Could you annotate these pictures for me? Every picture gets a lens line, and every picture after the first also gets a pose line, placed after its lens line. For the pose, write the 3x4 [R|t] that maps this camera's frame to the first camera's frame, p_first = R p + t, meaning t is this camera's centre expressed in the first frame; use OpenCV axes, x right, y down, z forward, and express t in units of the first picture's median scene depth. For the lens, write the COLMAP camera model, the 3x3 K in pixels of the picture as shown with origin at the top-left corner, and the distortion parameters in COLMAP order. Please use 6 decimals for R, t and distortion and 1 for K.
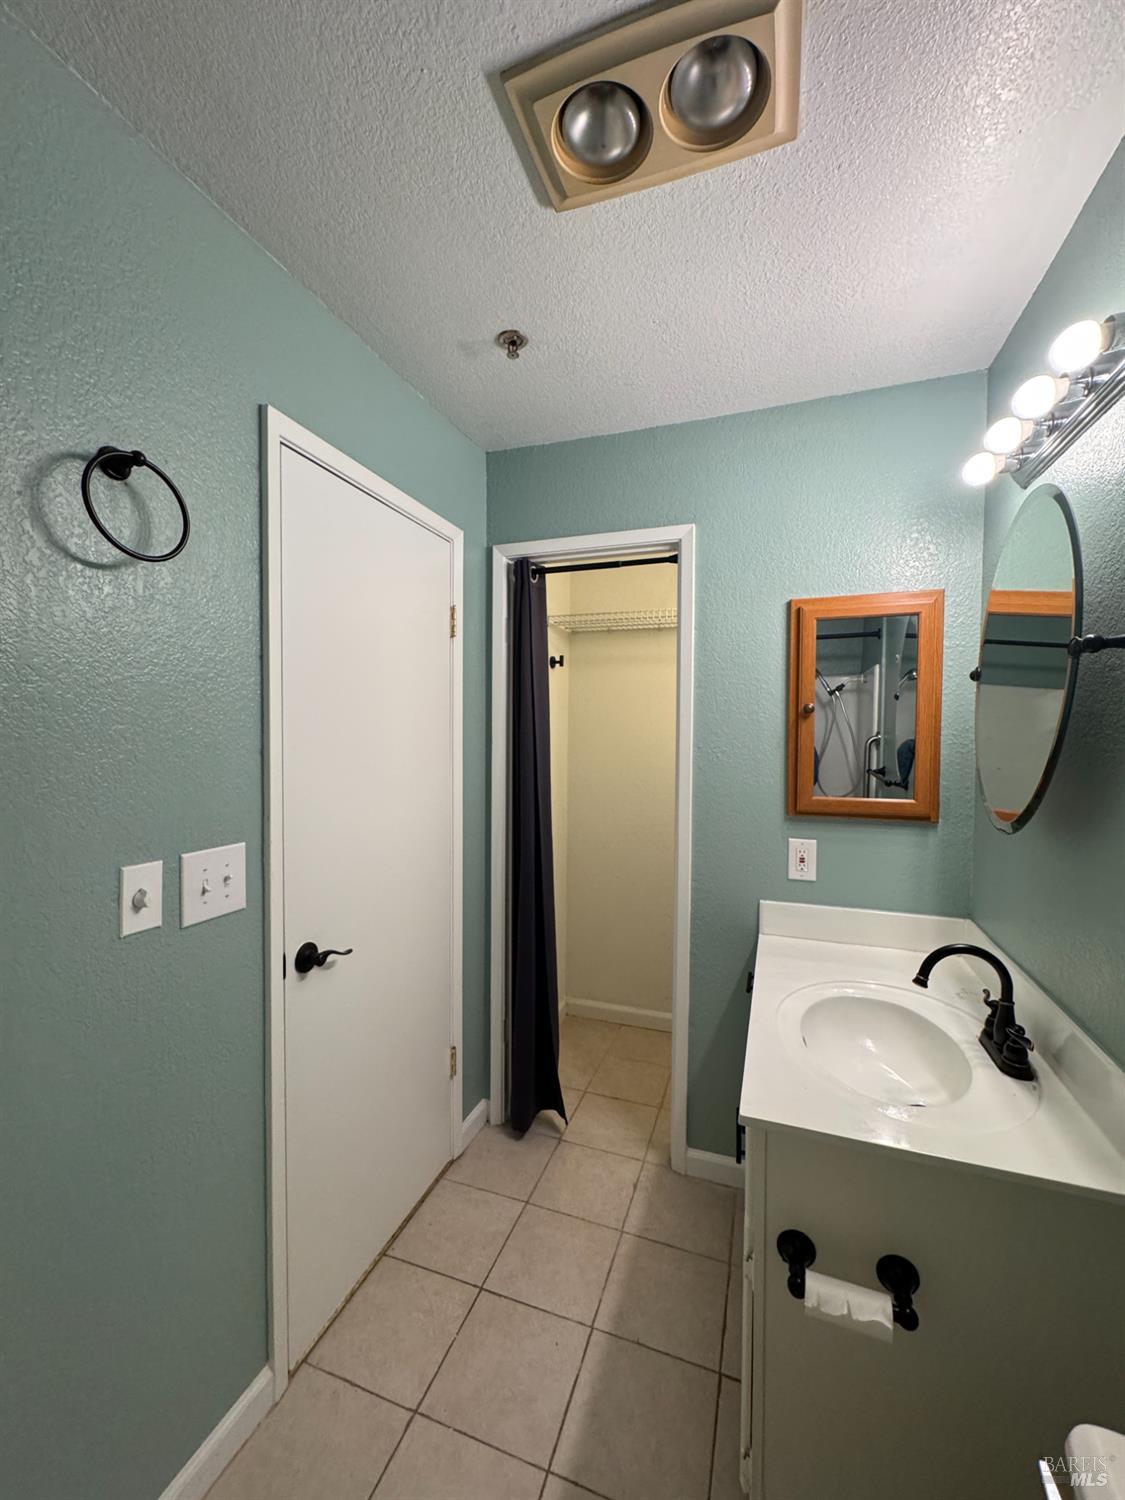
lens RADIAL K [[595.7, 0, 563.1], [0, 595.7, 748.5], [0, 0, 1]] dist [-0.001772, 0.000637]
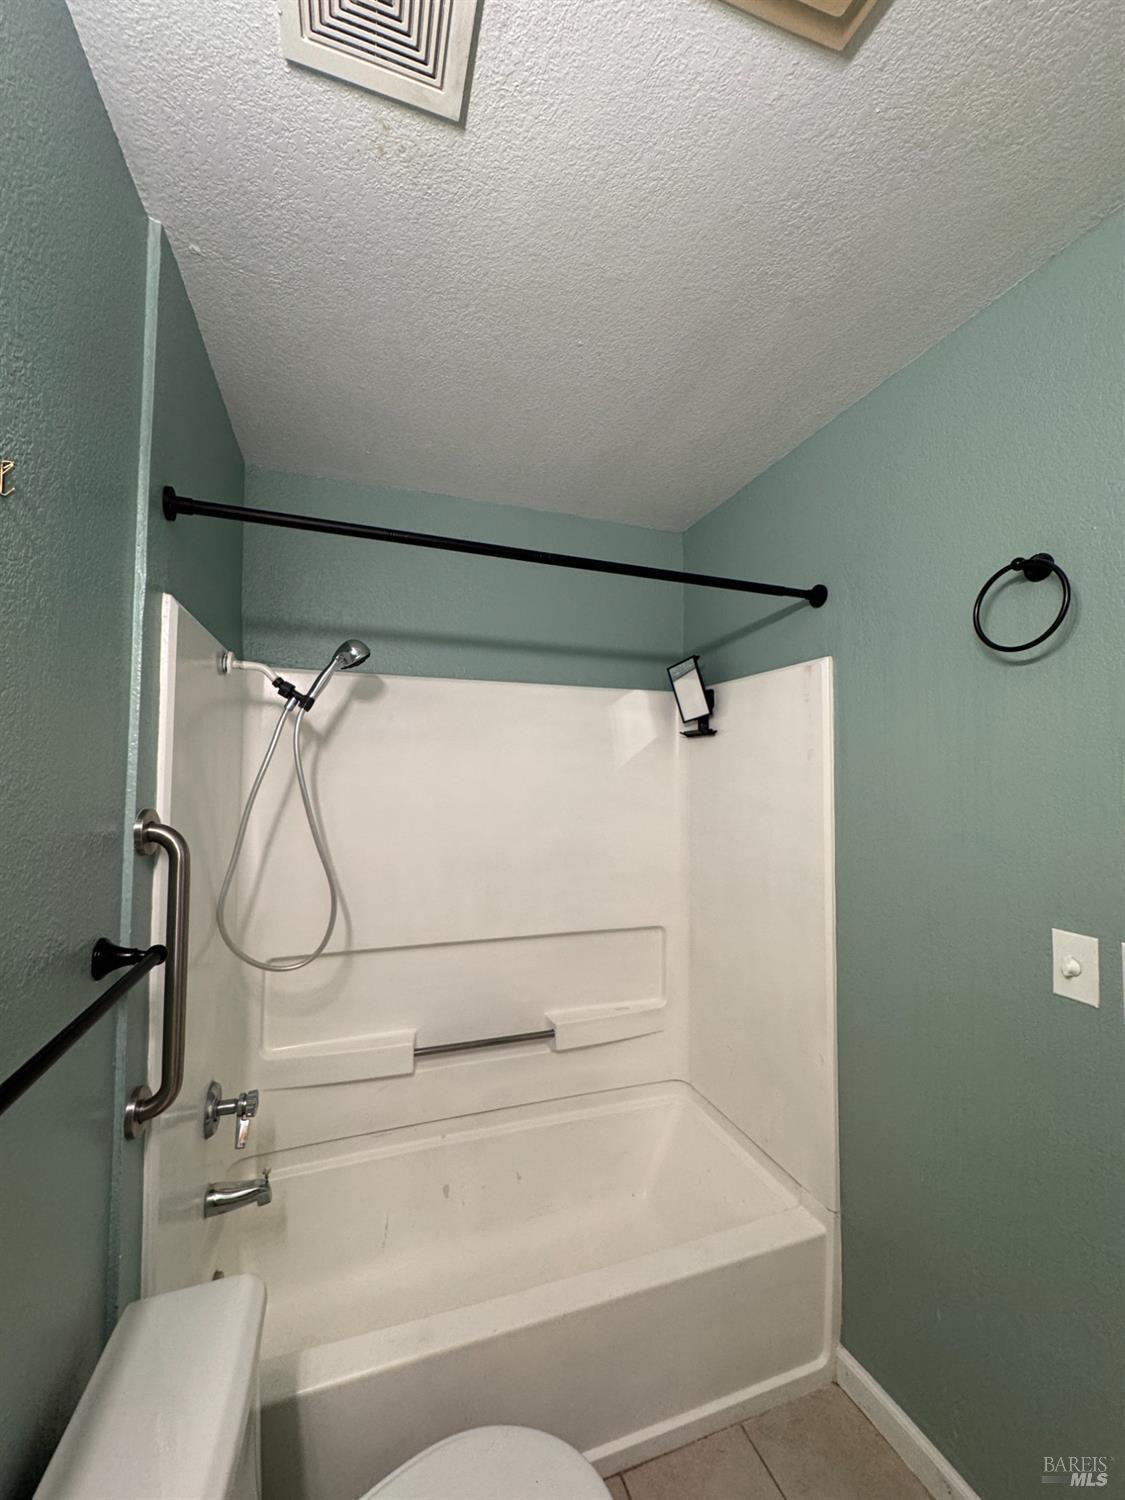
lens RADIAL K [[595.7, 0, 563.1], [0, 595.7, 748.5], [0, 0, 1]] dist [-0.001772, 0.000637]
pose [[-0.777111, -0.040288, -0.628073, 0.342103], [-0.028340, 0.999177, -0.029027, -0.037308], [0.628725, -0.004757, -0.777613, 0.679632]]
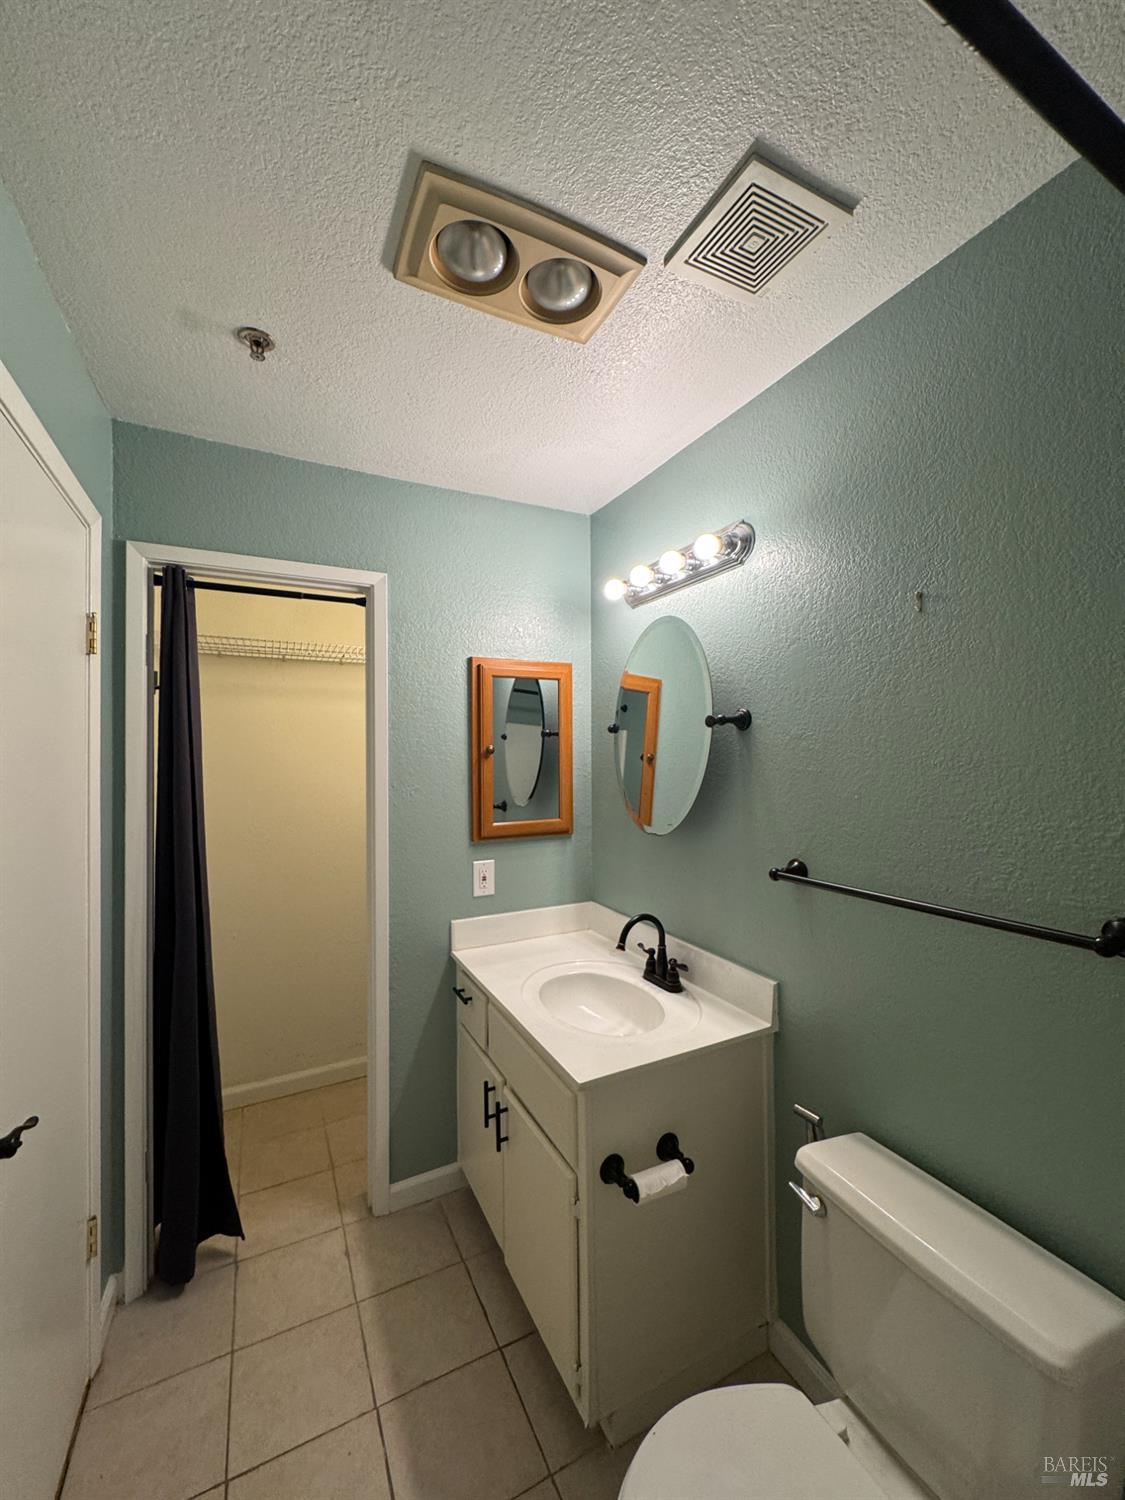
lens RADIAL K [[592.7, 0, 562.5], [0, 592.7, 750.0], [0, 0, 1]] dist [0.000448, 0.000513]
pose [[0.690950, -0.005026, 0.722885, -0.335094], [0.035034, 0.999034, -0.026541, -0.029016], [-0.722053, 0.043664, 0.690459, 0.070515]]
